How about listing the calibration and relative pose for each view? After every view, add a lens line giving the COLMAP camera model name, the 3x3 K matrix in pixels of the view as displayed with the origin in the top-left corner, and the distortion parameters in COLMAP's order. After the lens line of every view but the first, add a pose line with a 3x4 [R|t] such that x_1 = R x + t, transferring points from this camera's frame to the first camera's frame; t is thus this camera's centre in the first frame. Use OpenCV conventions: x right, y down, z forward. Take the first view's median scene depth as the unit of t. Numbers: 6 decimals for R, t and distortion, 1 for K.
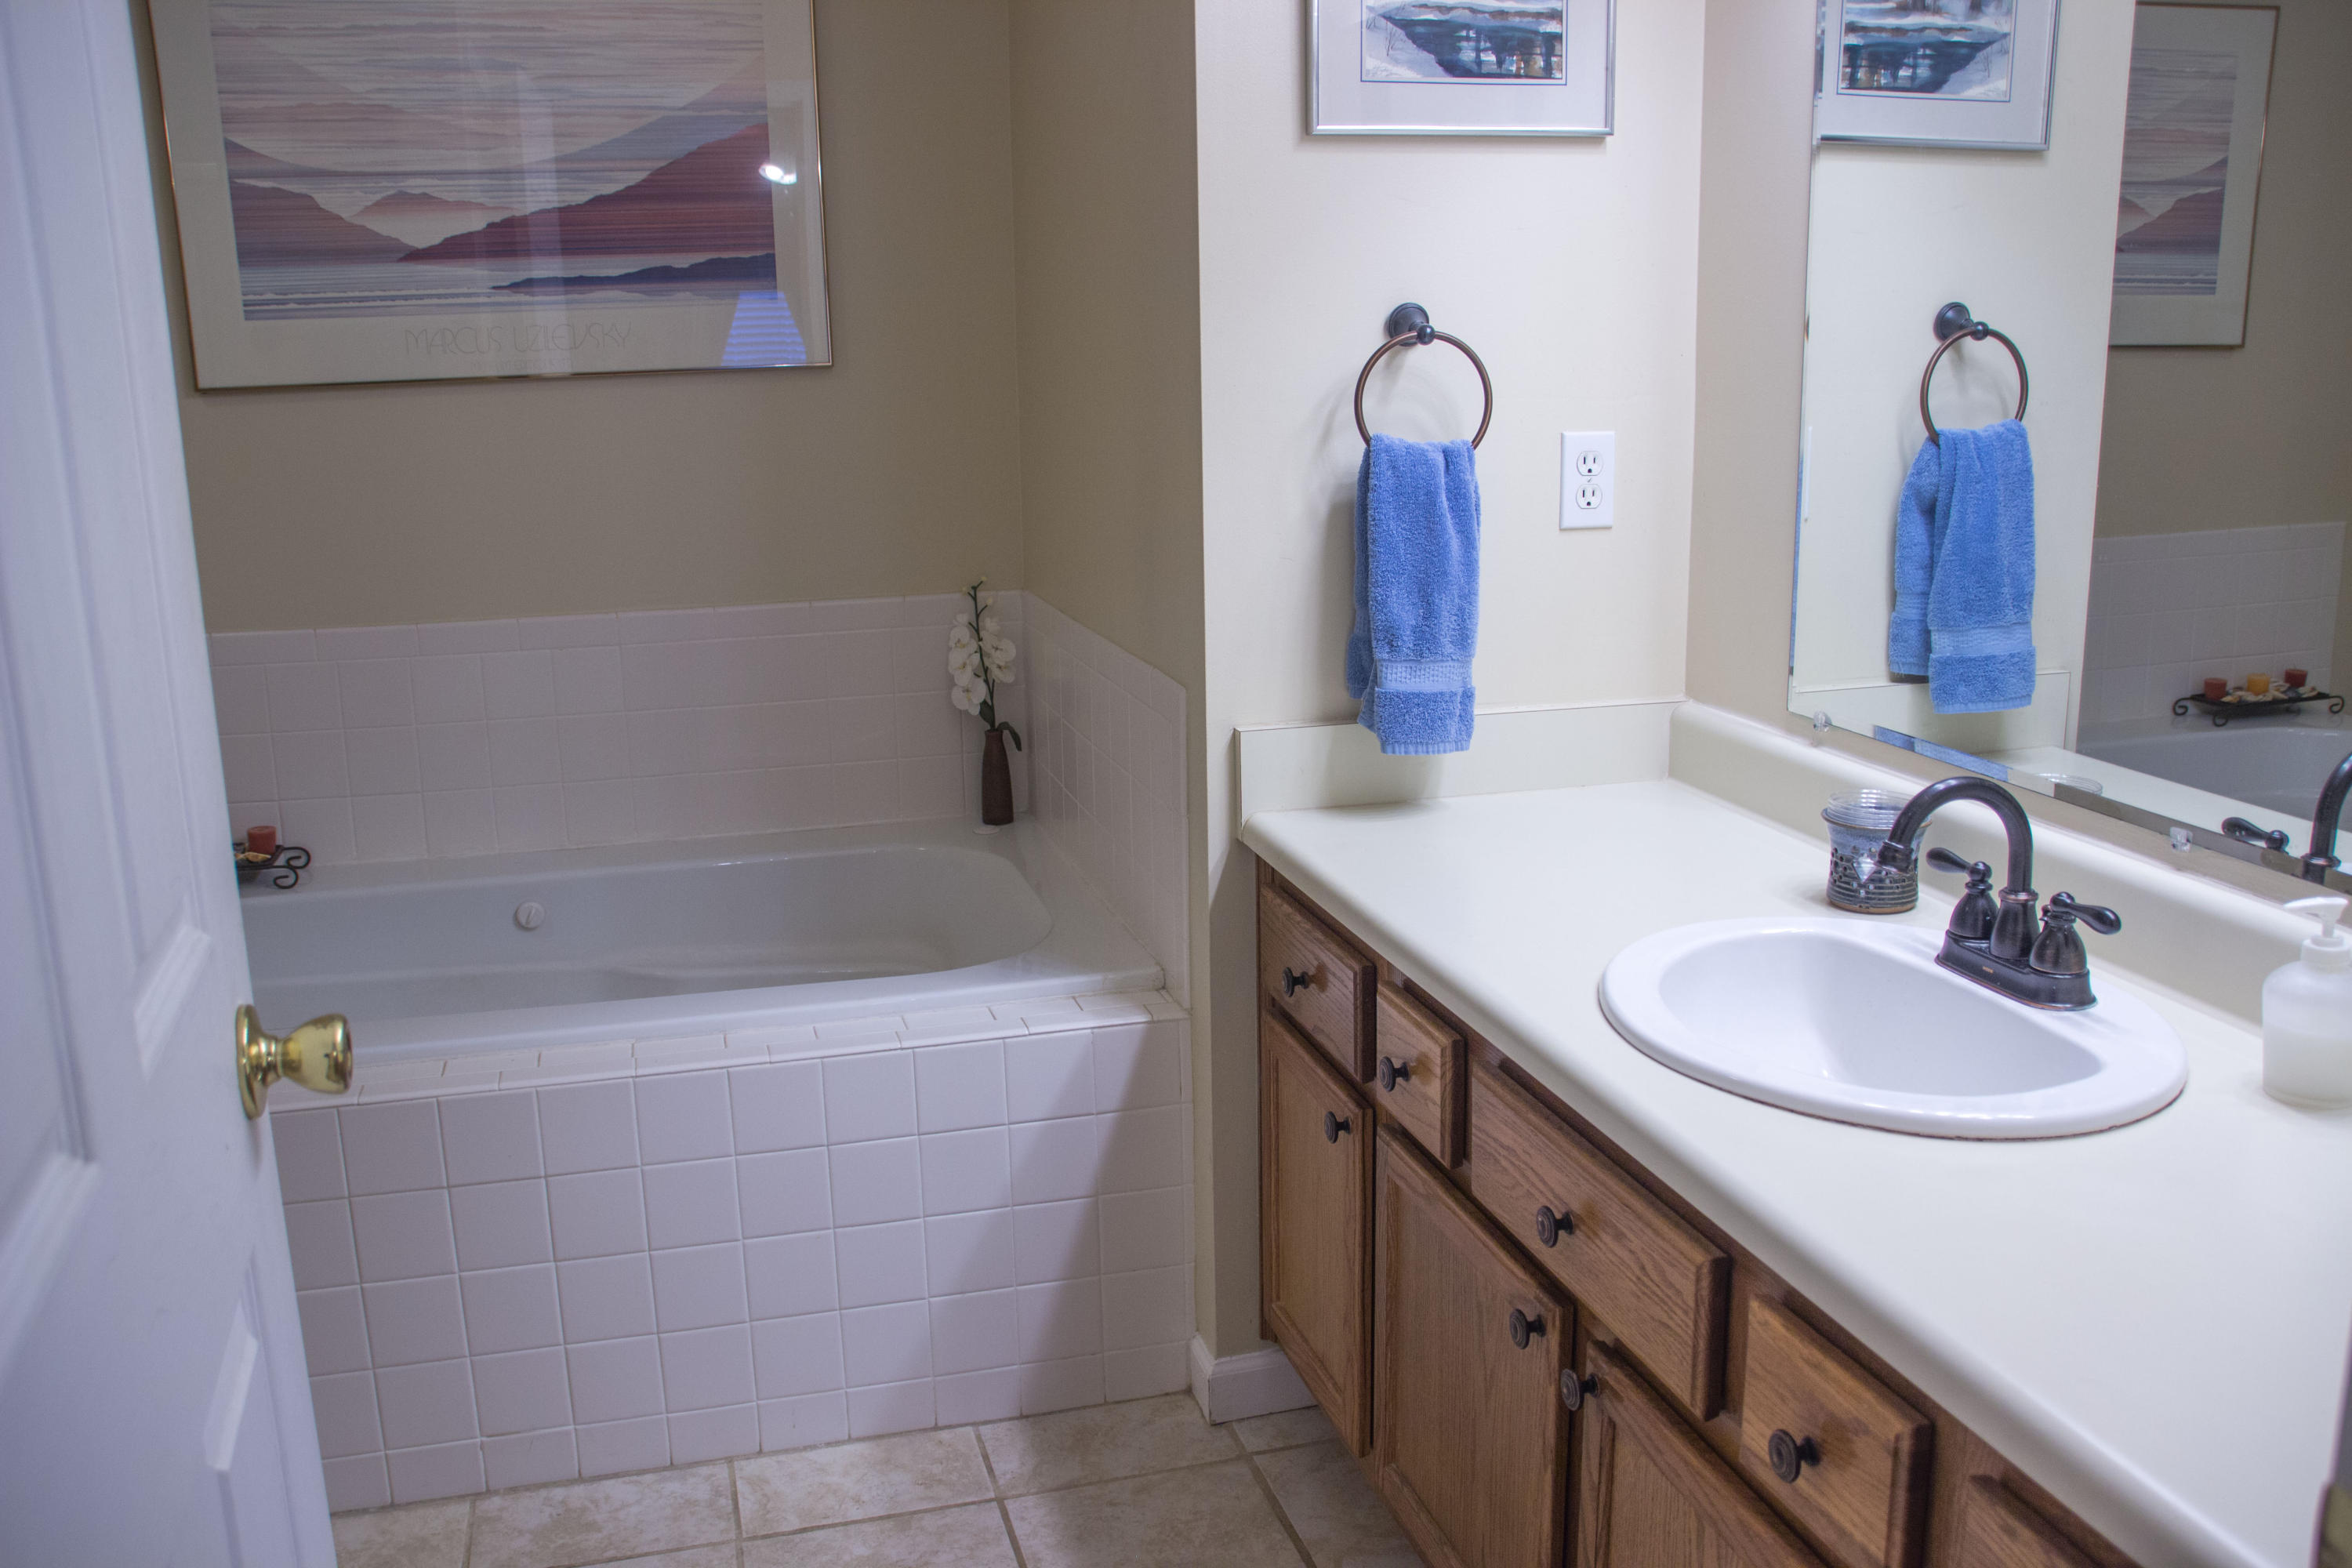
lens RADIAL K [[1991.6, 0, 1182.0], [0, 1991.6, 809.0], [0, 0, 1]] dist [-0.138703, 0.143297]
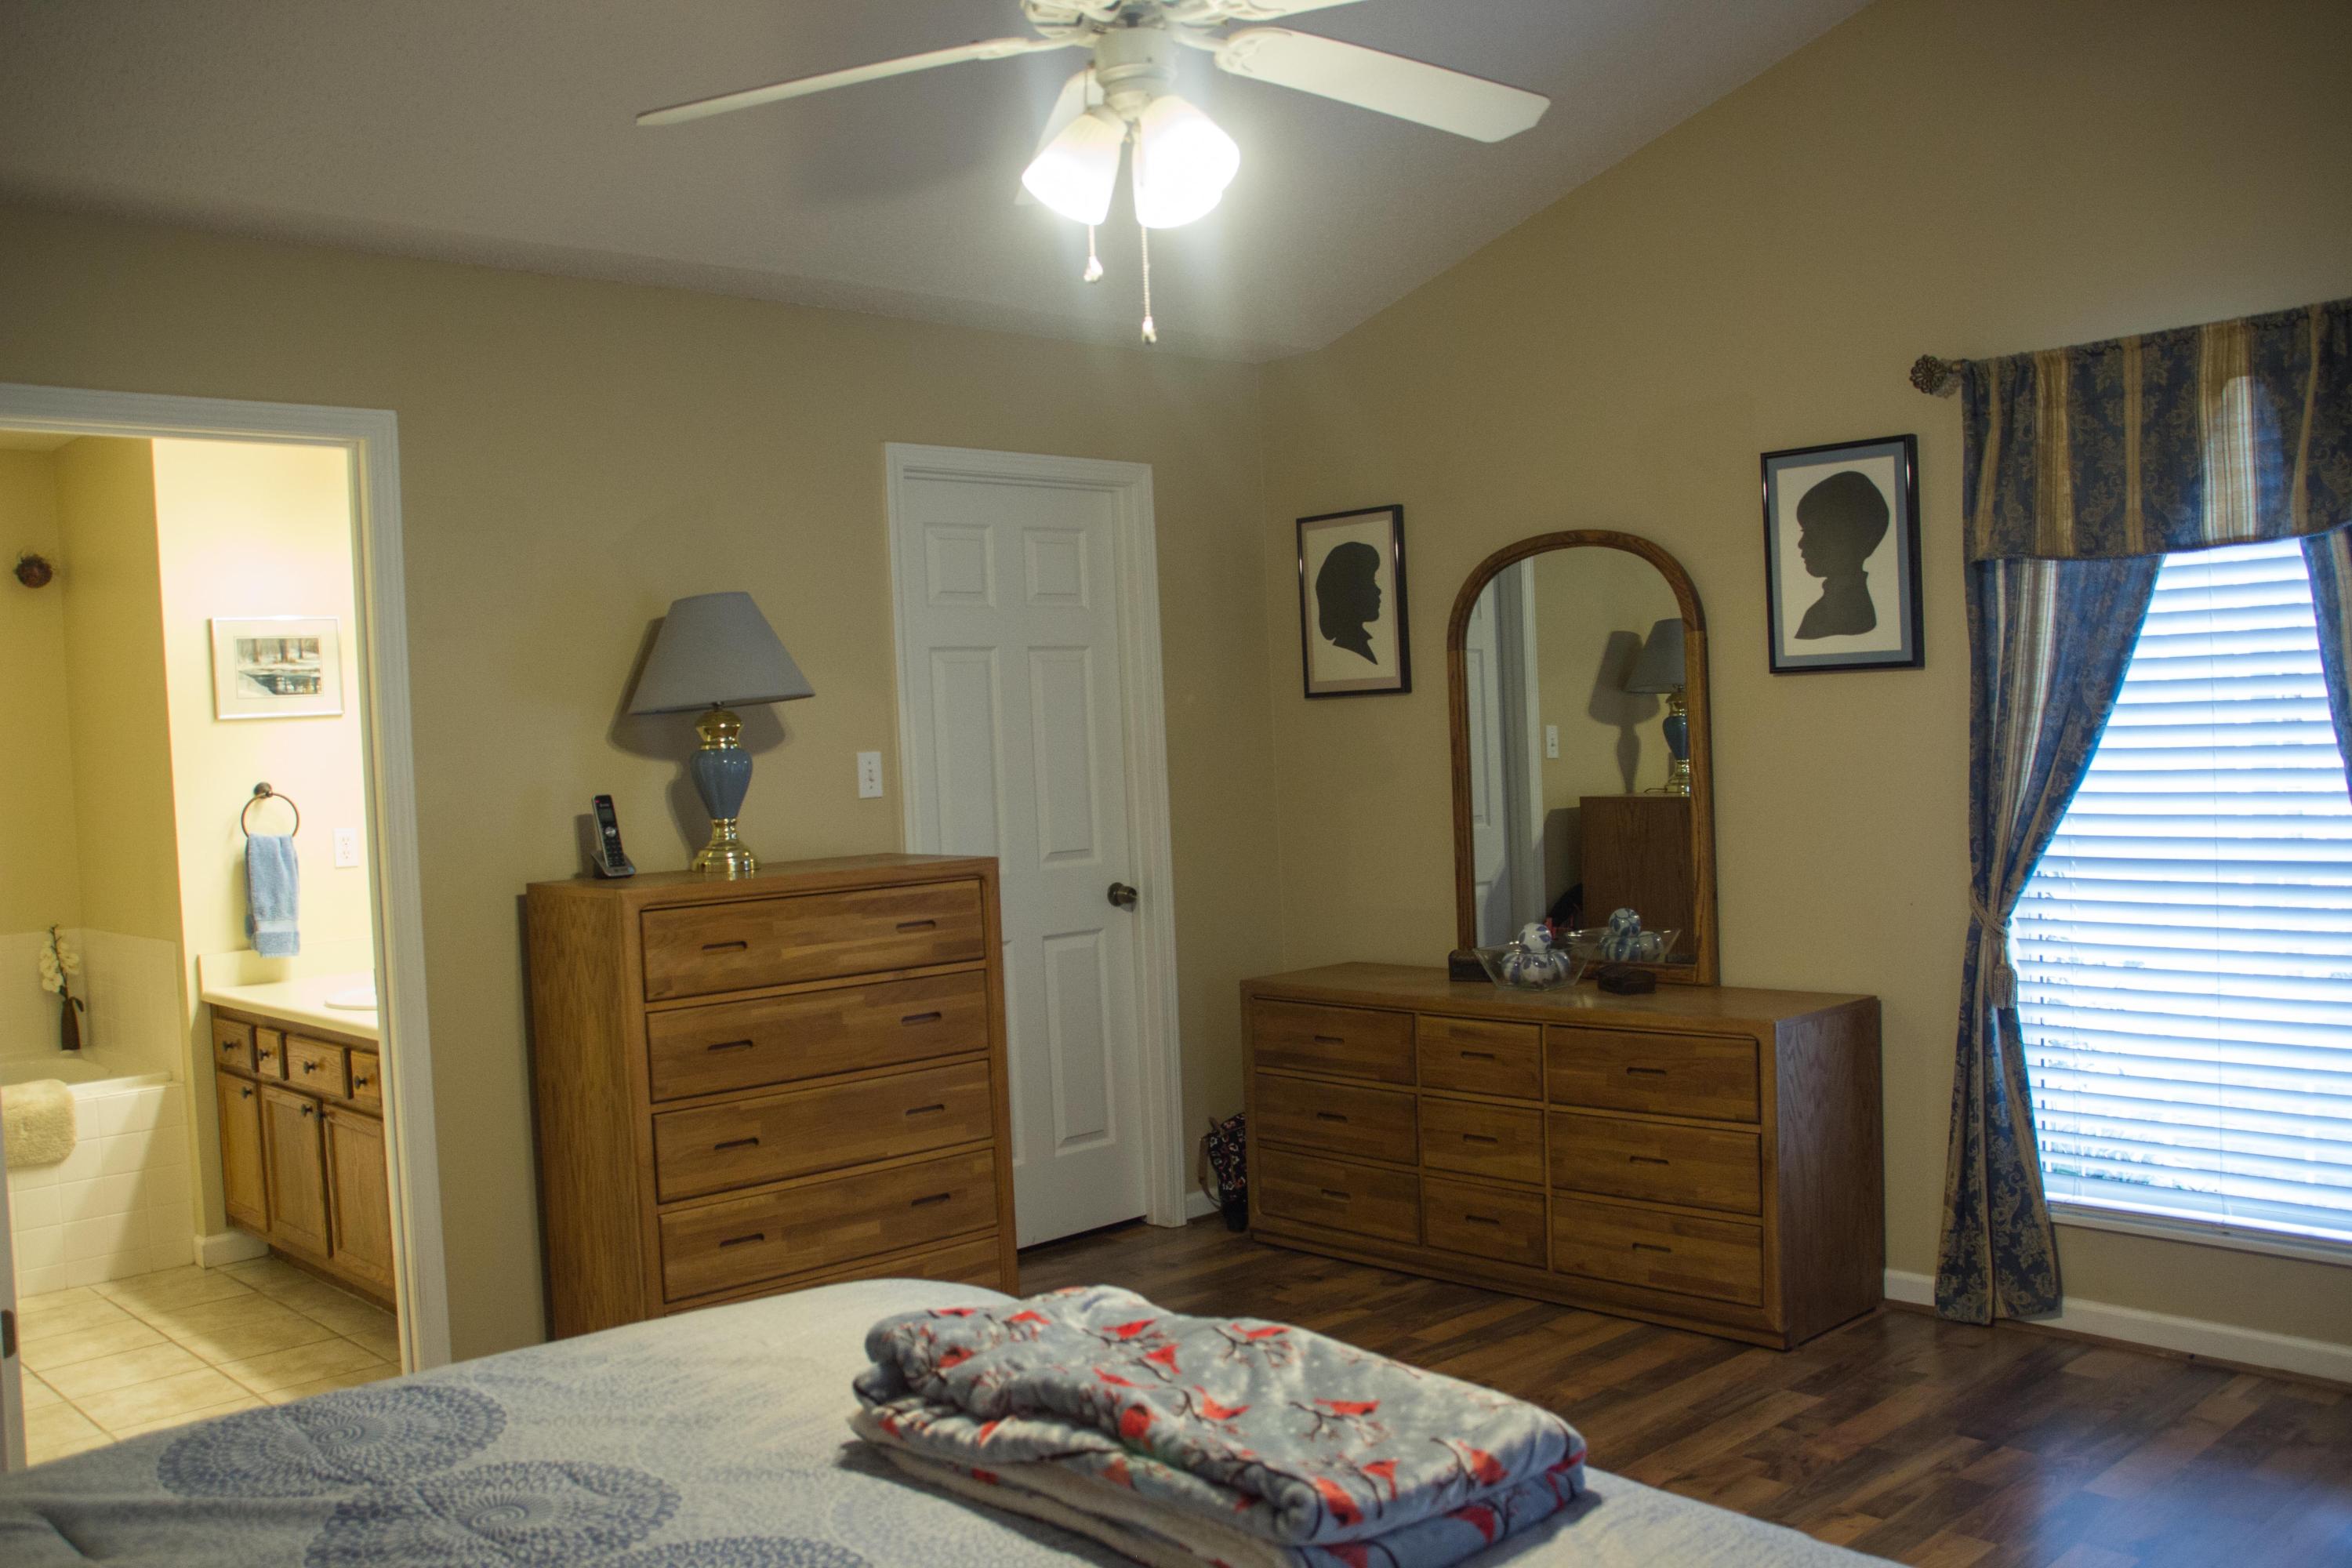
lens RADIAL K [[1991.6, 0, 1182.0], [0, 1991.6, 809.0], [0, 0, 1]] dist [-0.138703, 0.143297]
pose [[0.883847, -0.041289, 0.465951, -0.006590], [0.137384, 0.975080, -0.174196, 0.364736], [-0.447147, 0.217977, 0.867494, -1.641746]]
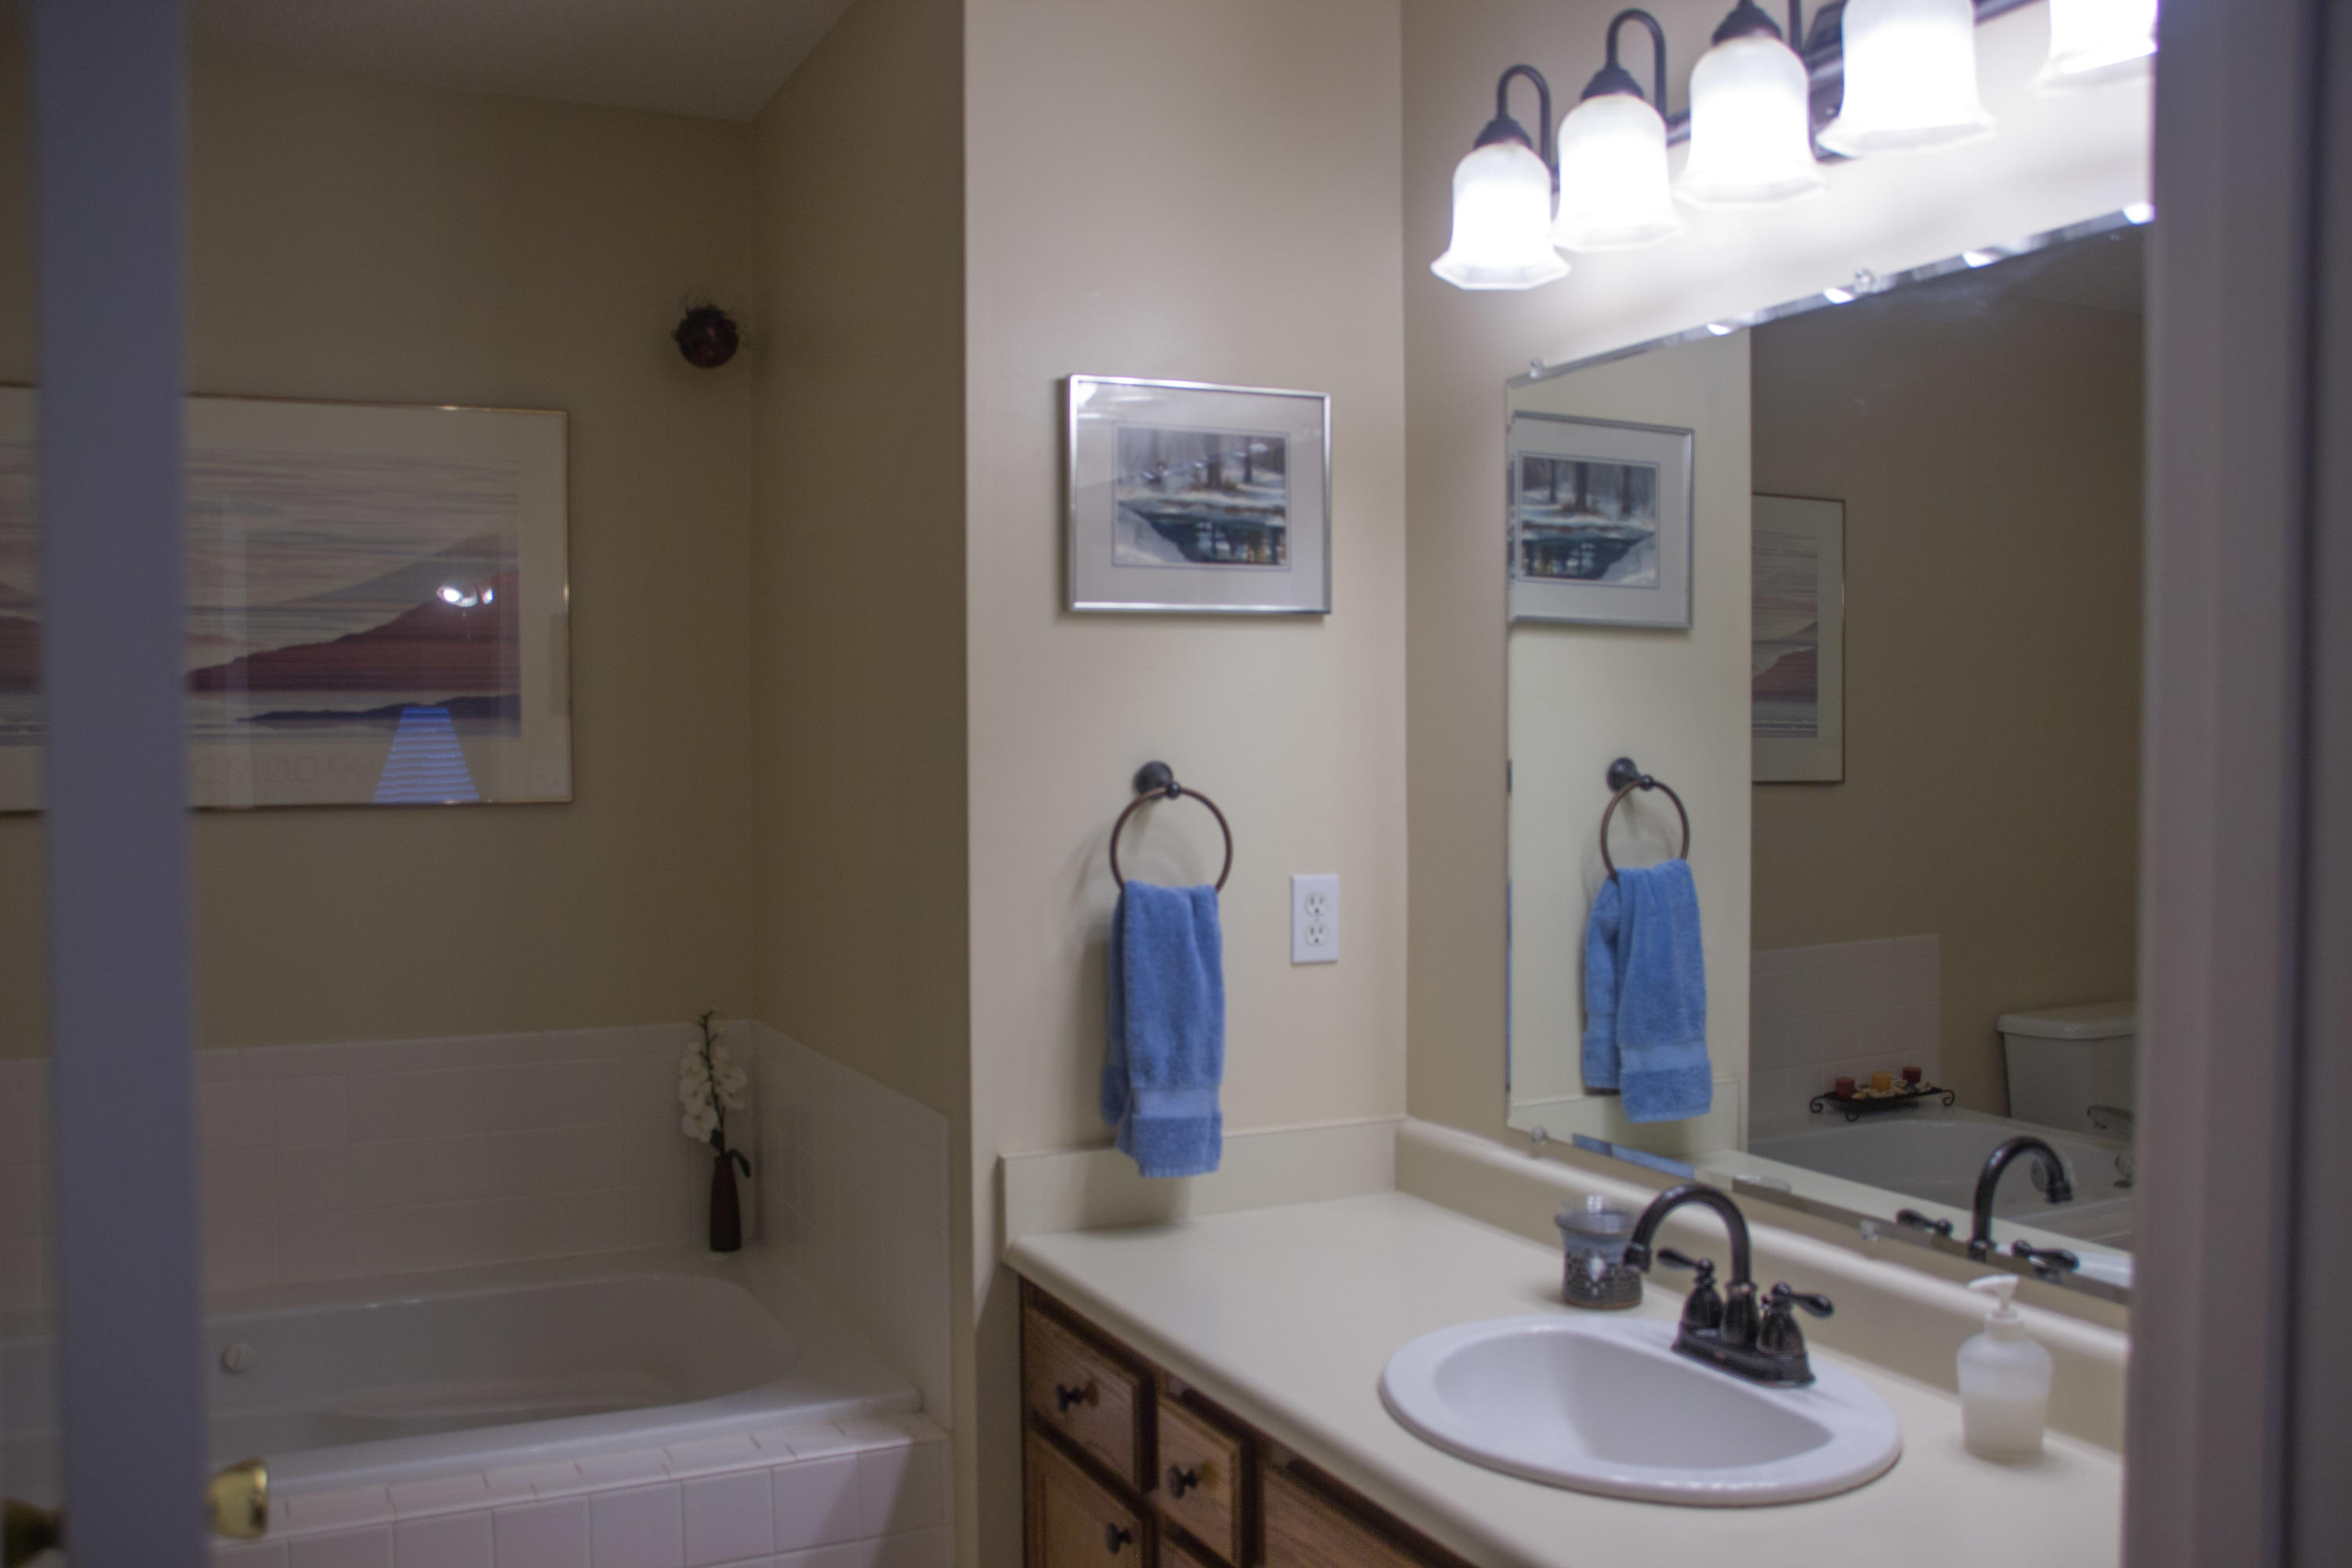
lens RADIAL K [[1991.6, 0, 1182.0], [0, 1991.6, 809.0], [0, 0, 1]] dist [-0.138703, 0.143297]
pose [[0.983663, 0.007597, 0.179859, -0.067615], [0.029385, 0.978934, -0.202053, -0.005112], [-0.177605, 0.204037, 0.962718, -0.065655]]
